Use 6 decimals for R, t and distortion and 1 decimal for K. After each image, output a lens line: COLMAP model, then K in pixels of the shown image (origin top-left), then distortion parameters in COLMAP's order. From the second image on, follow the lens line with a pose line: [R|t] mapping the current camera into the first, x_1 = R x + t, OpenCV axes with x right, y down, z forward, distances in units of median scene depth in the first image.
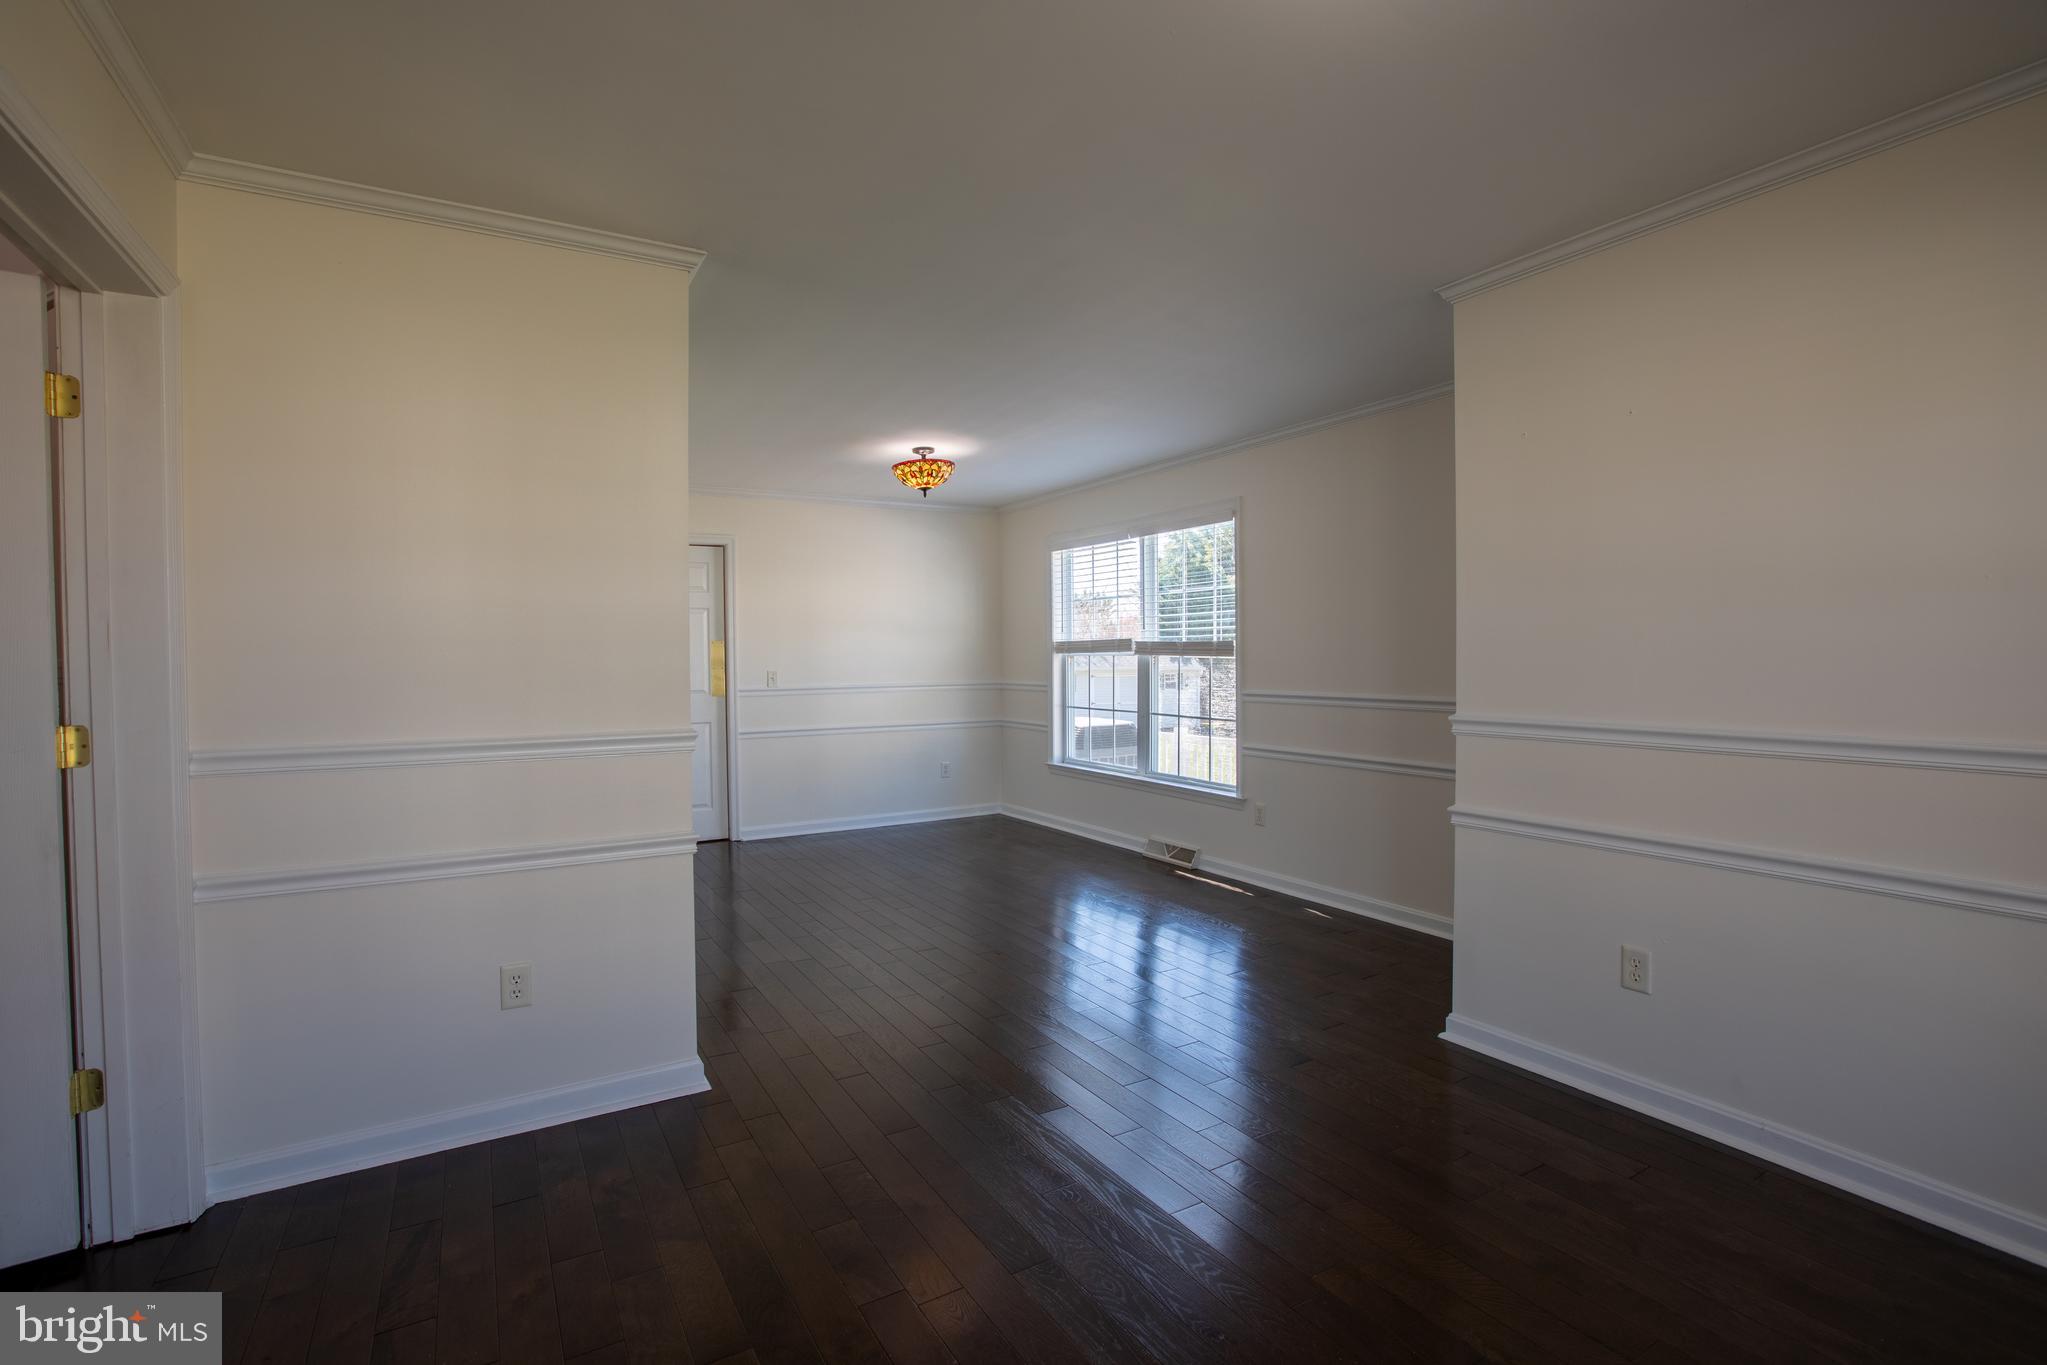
lens RADIAL K [[938.7, 0, 1023.5], [0, 938.7, 682.5], [0, 0, 1]] dist [0.000382, 0.000291]
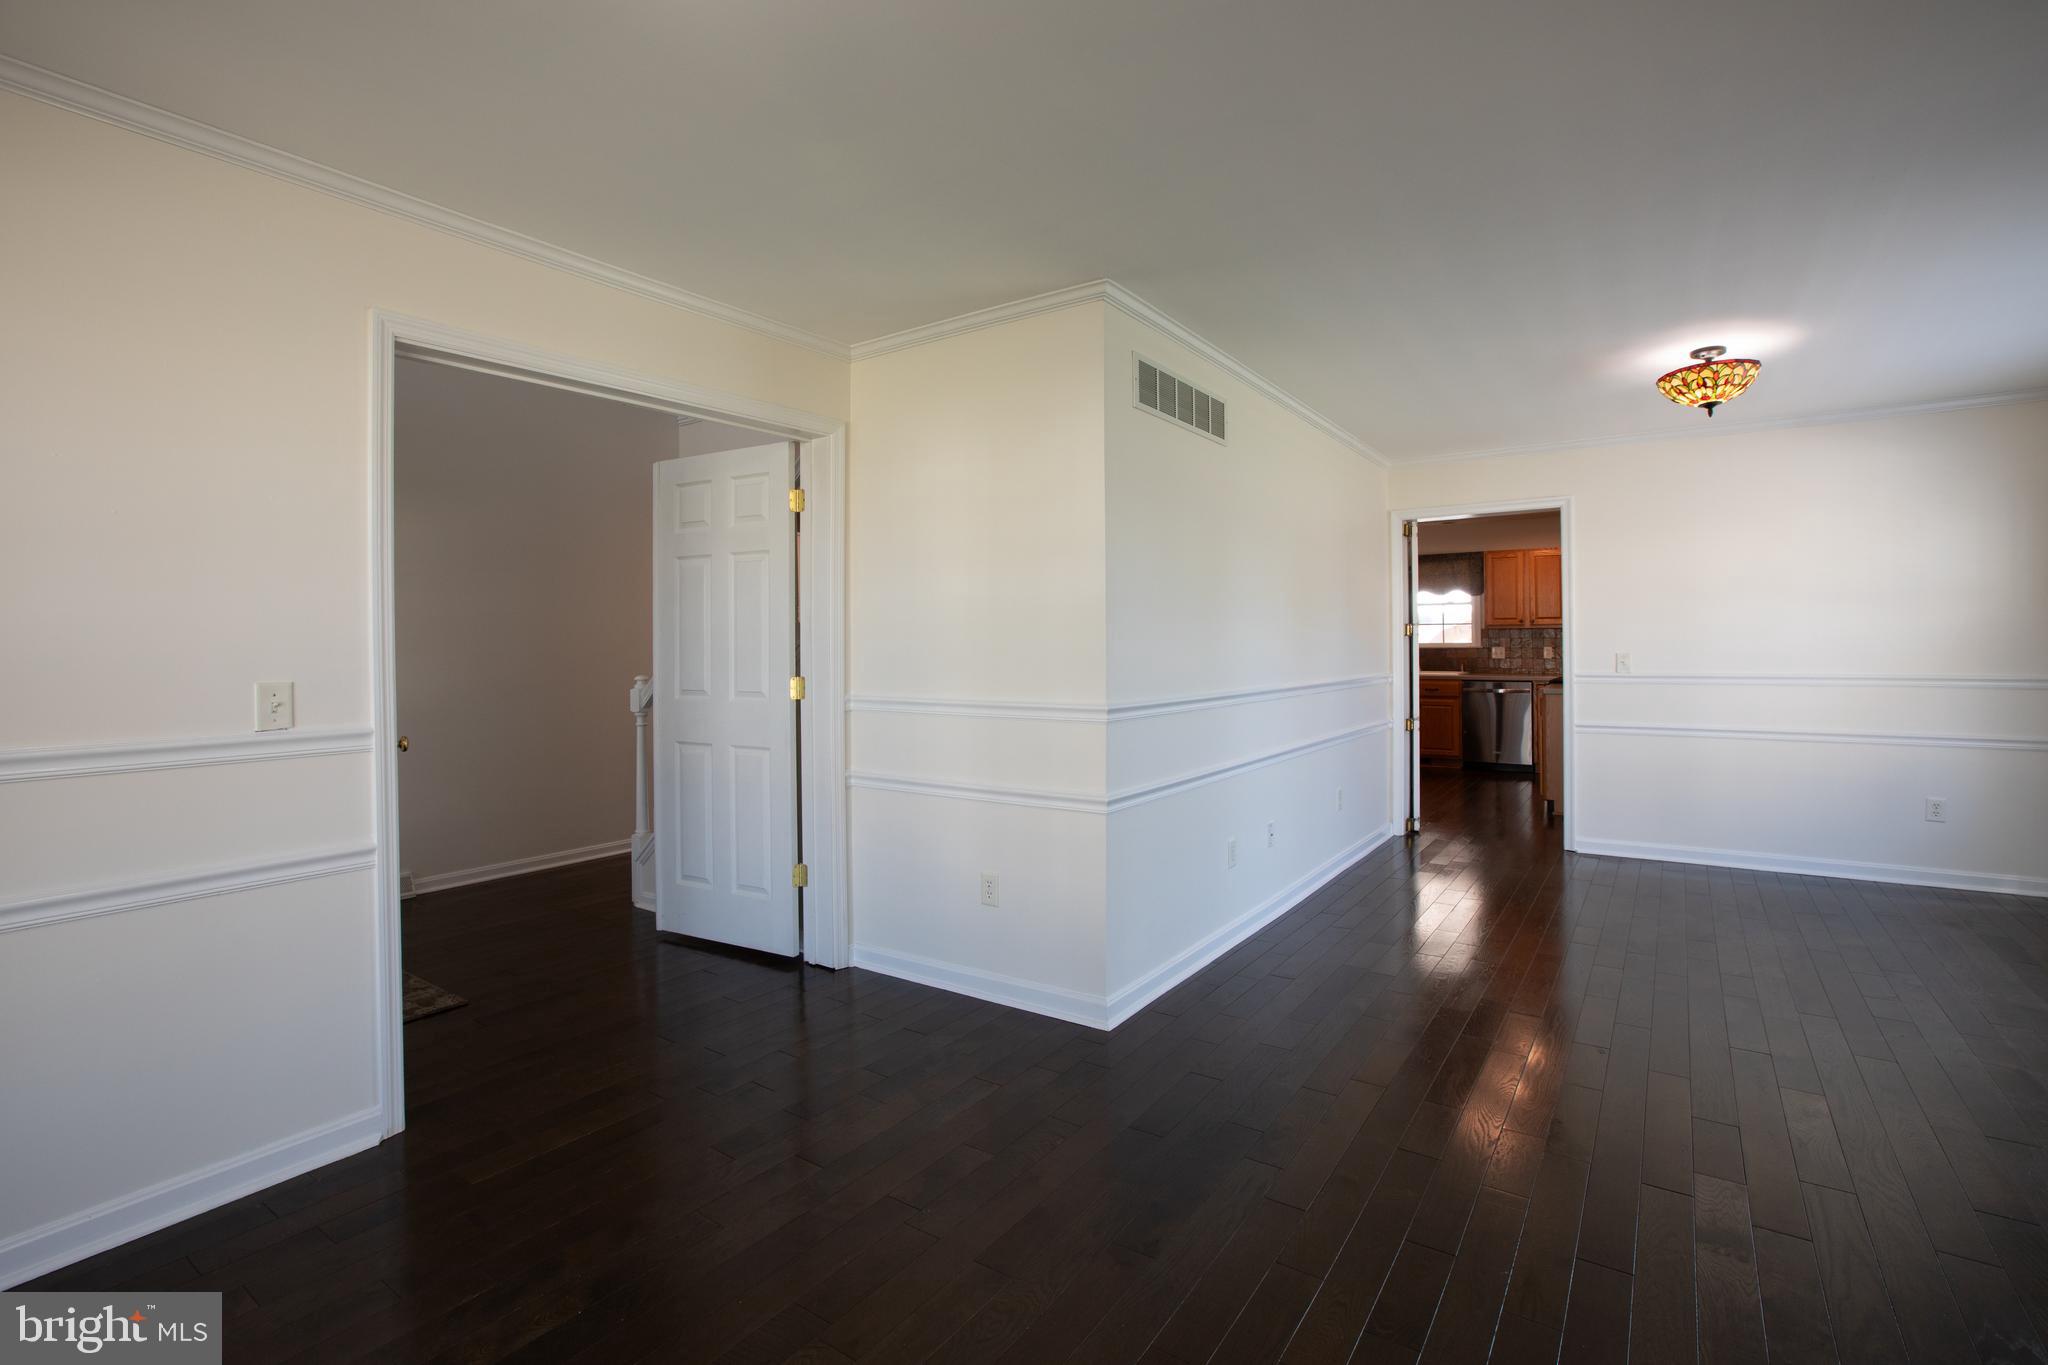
lens RADIAL K [[965.1, 0, 1019.1], [0, 965.1, 643.7], [0, 0, 1]] dist [-0.031198, 0.000274]
pose [[0.423778, 0.008465, -0.905726, 0.329785], [-0.021629, 0.999766, -0.000776, -0.010561], [0.905508, 0.019919, 0.423862, 0.213133]]
